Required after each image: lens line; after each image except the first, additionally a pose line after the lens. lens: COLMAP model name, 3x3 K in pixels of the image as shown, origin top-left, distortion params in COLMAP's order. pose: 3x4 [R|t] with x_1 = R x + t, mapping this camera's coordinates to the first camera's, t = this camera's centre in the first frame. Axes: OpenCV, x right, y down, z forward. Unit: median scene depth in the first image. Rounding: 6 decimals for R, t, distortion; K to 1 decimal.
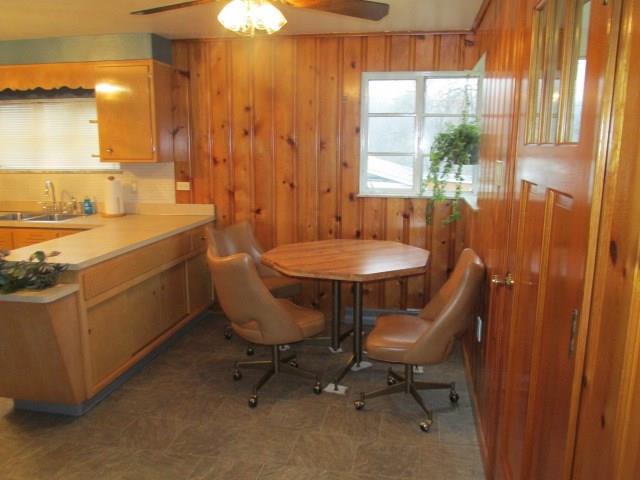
lens RADIAL K [[527.5, 0, 319.7], [0, 527.5, 239.6], [0, 0, 1]] dist [-0.036998, 0.000831]
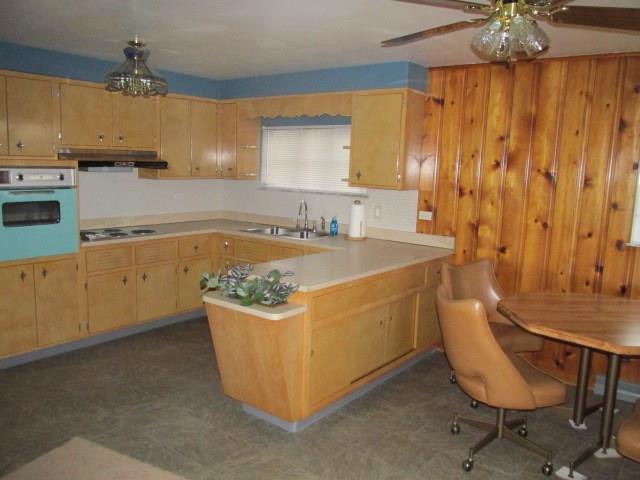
lens RADIAL K [[527.5, 0, 322.0], [0, 527.5, 238.9], [0, 0, 1]] dist [-0.036998, 0.000831]
pose [[0.891674, 0.097855, -0.441975, 0.004913], [-0.119445, 0.992614, -0.021208, -0.017755], [0.436635, 0.071702, 0.896777, 0.054074]]
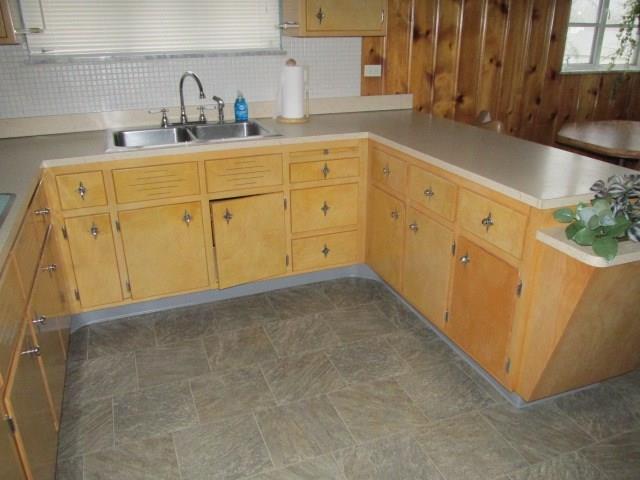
lens RADIAL K [[527.5, 0, 320.4], [0, 527.5, 237.6], [0, 0, 1]] dist [-0.036998, 0.000831]
pose [[0.860687, -0.197486, 0.469273, -0.798966], [0.099361, 0.969137, 0.225611, -0.055538], [-0.499345, -0.147553, 0.853746, 0.427463]]
